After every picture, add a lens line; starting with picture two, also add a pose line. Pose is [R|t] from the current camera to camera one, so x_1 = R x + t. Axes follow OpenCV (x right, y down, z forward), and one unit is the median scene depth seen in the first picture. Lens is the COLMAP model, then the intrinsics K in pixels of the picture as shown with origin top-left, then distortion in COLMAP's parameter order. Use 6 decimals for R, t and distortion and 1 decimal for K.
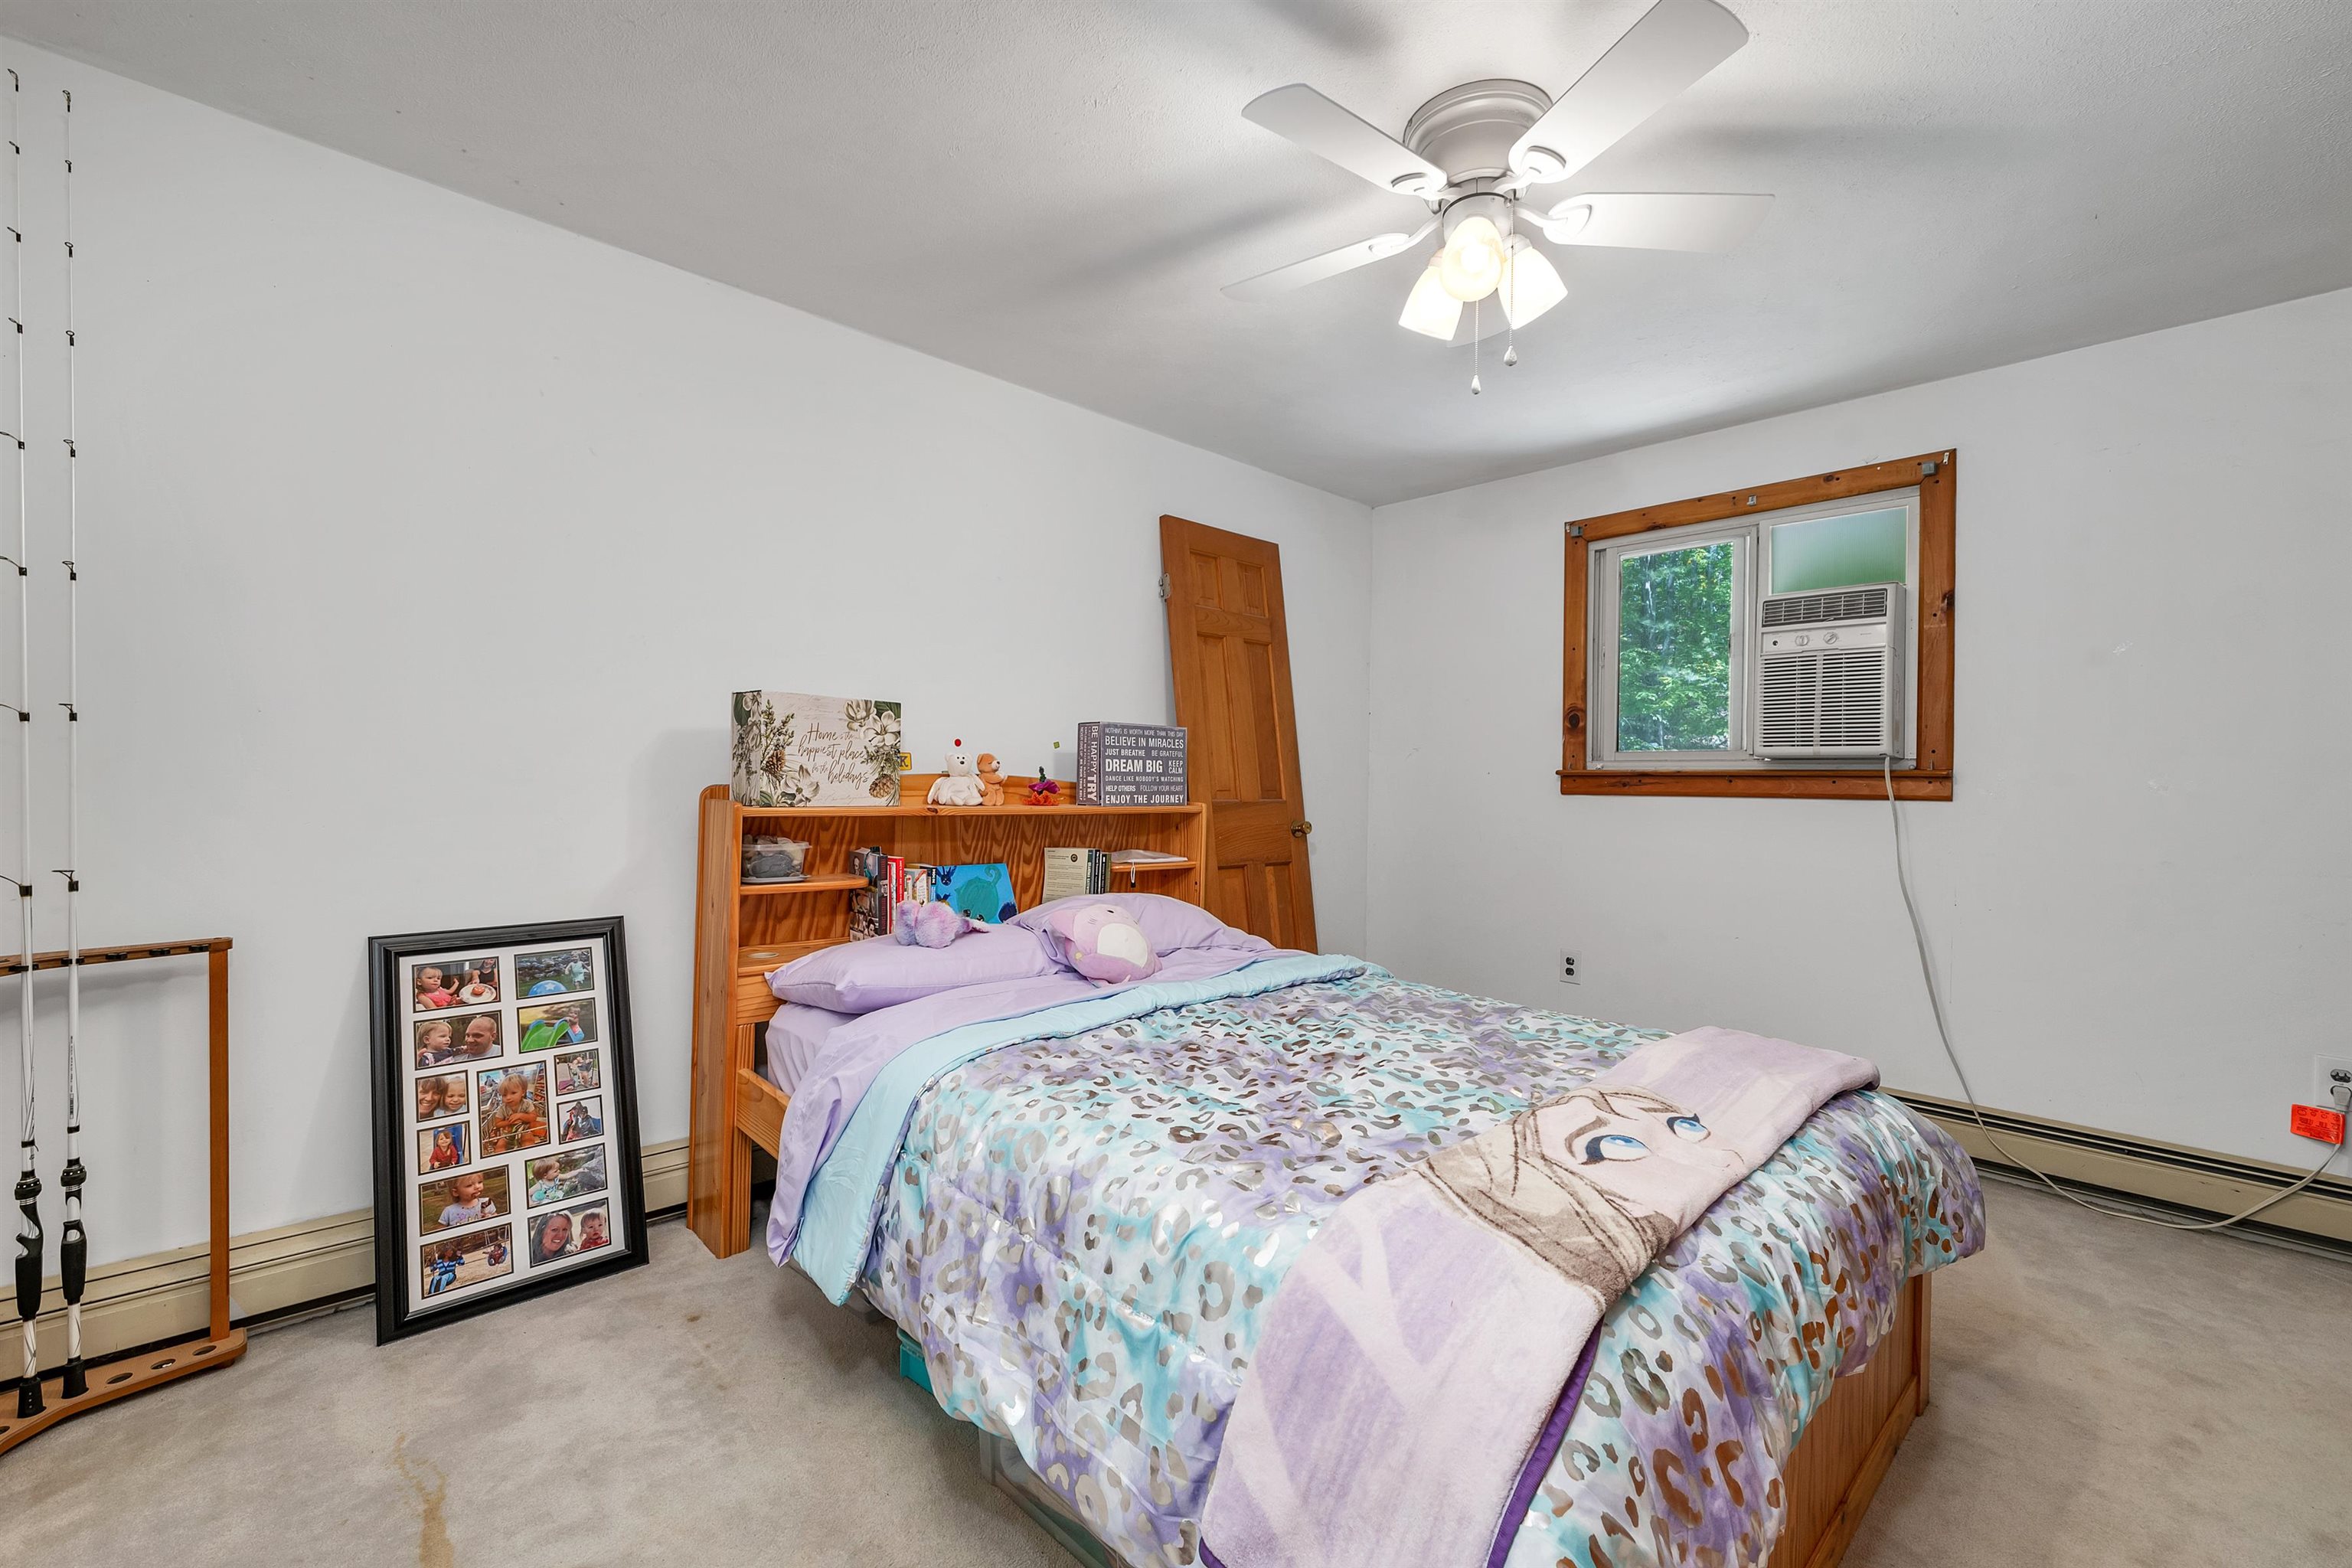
lens RADIAL K [[985.4, 0, 1174.7], [0, 985.4, 784.5], [0, 0, 1]] dist [0.002874, 0.000070]
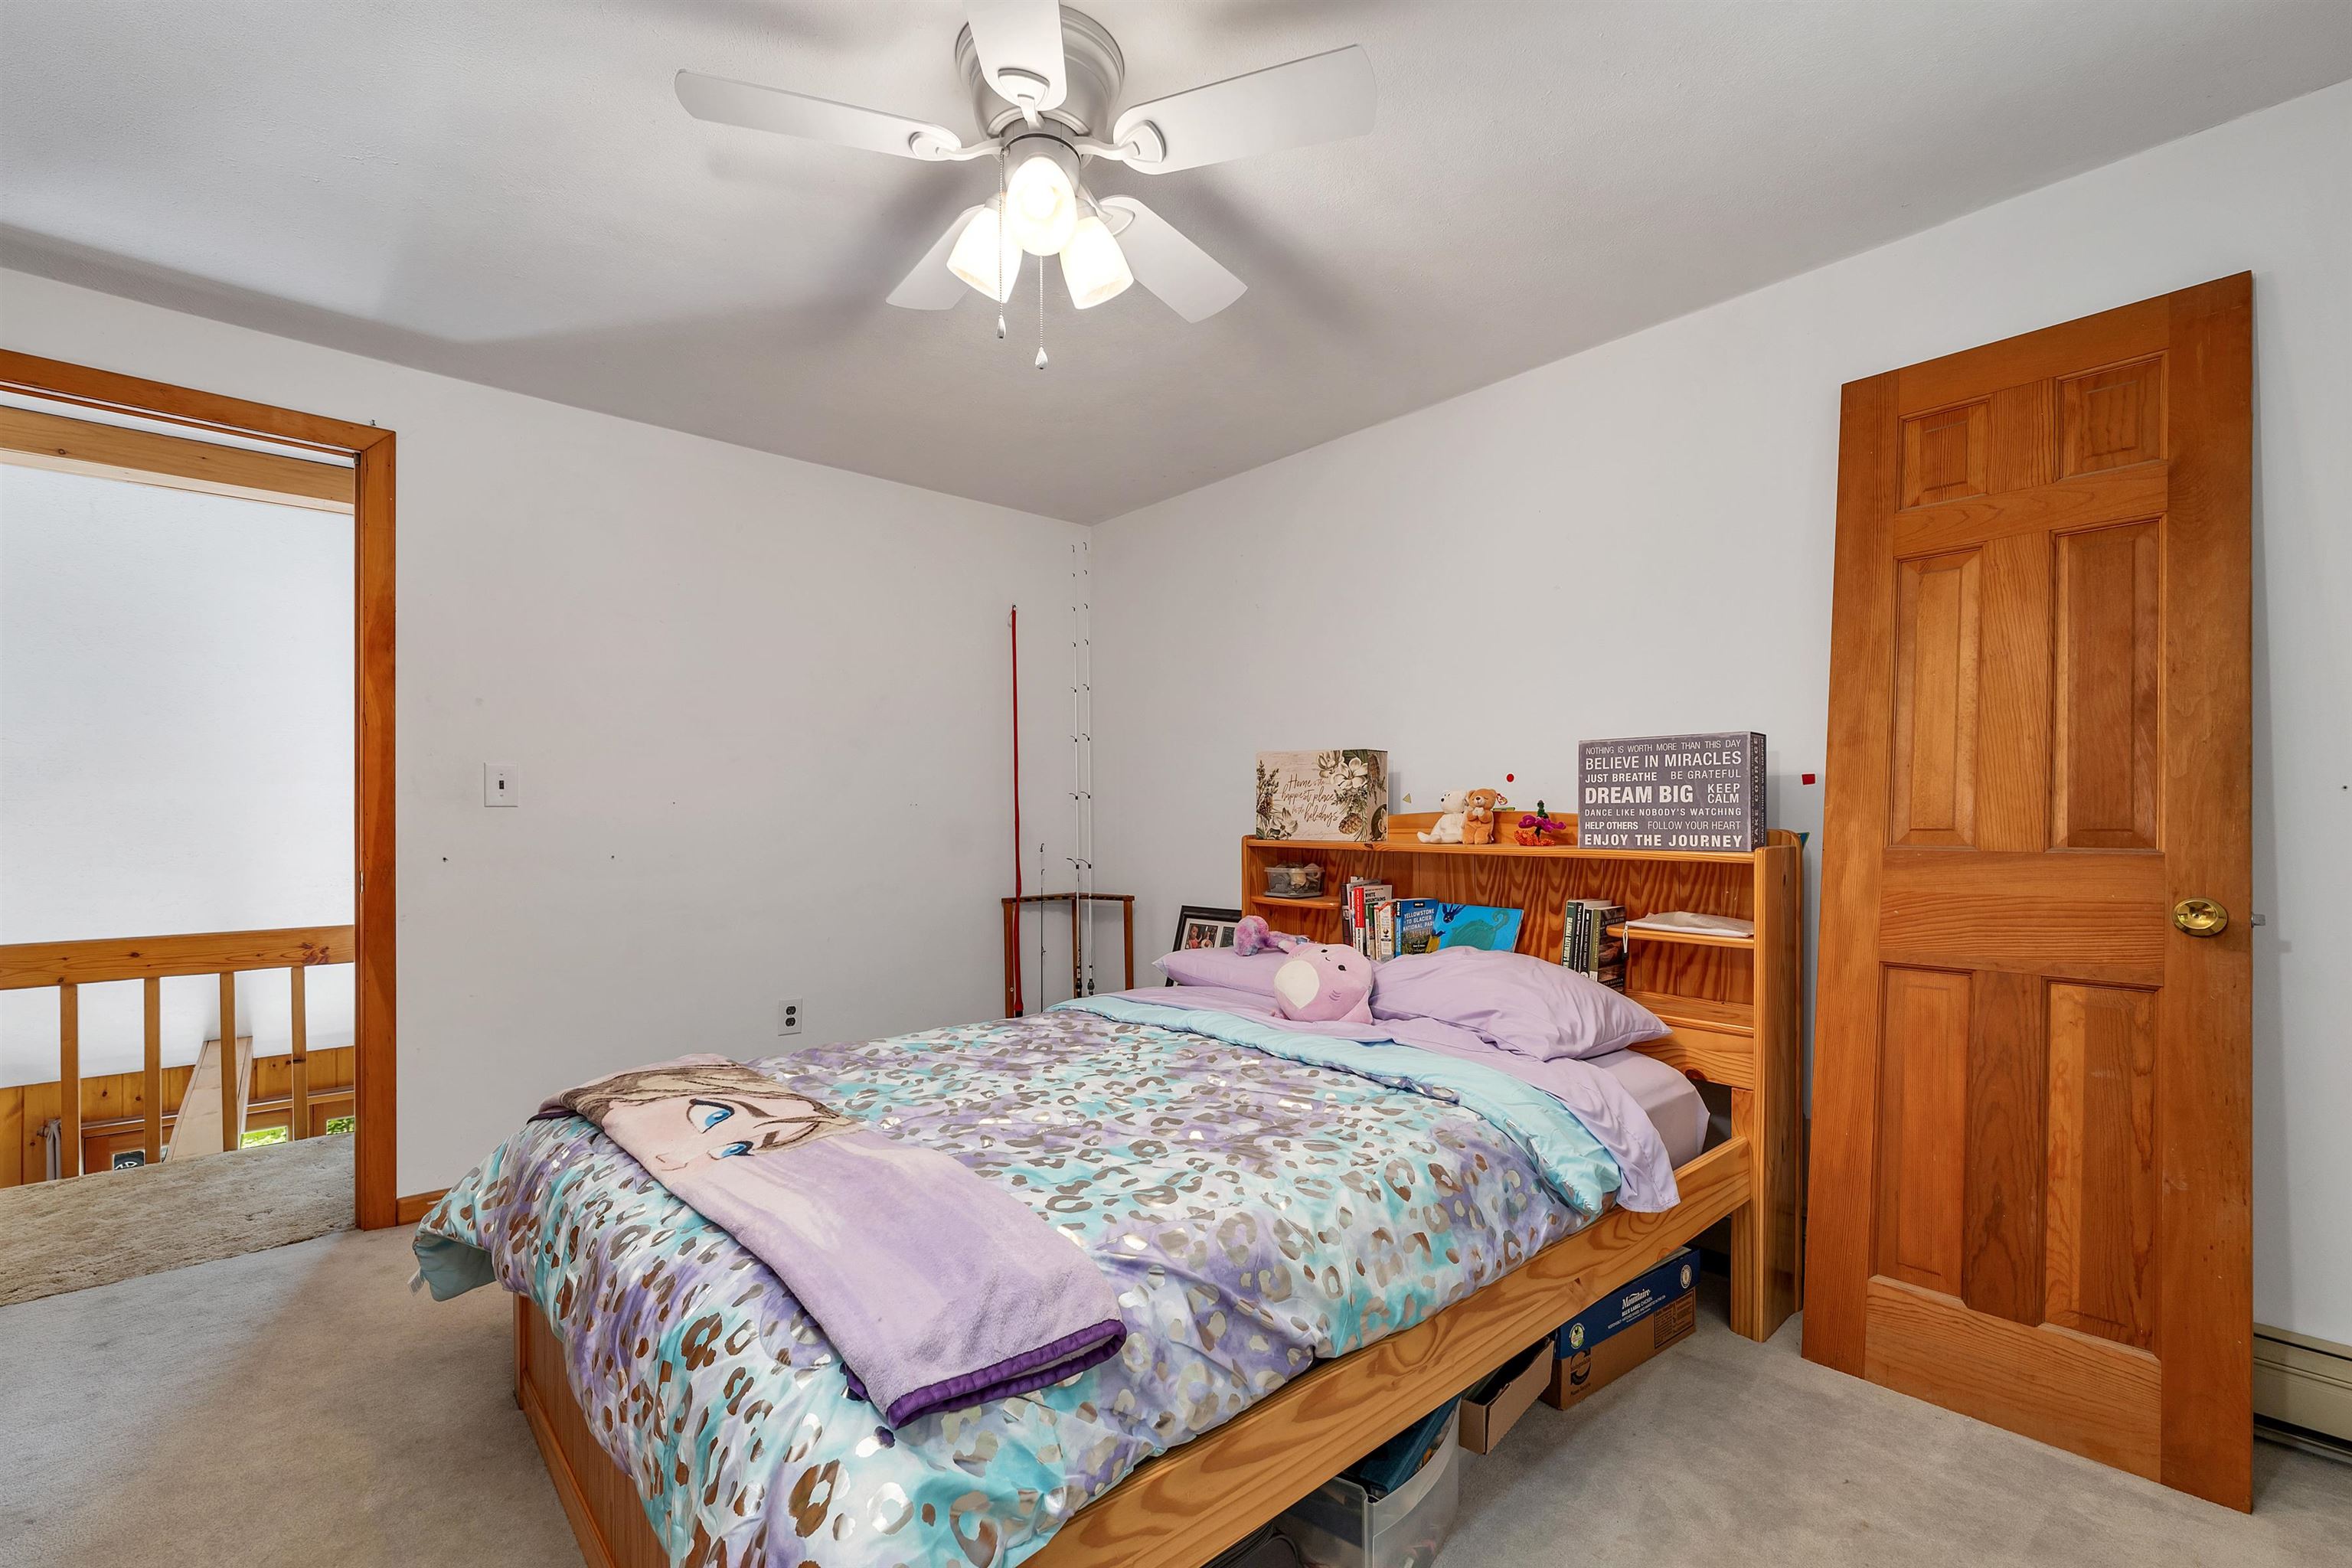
lens RADIAL K [[986.4, 0, 1182.7], [0, 986.4, 832.1], [0, 0, 1]] dist [-0.000967, -0.000261]
pose [[-0.017070, 0.003065, -0.999850, 0.774727], [0.000972, 0.999995, 0.003049, 0.006833], [0.999854, -0.000920, -0.017073, 0.748260]]
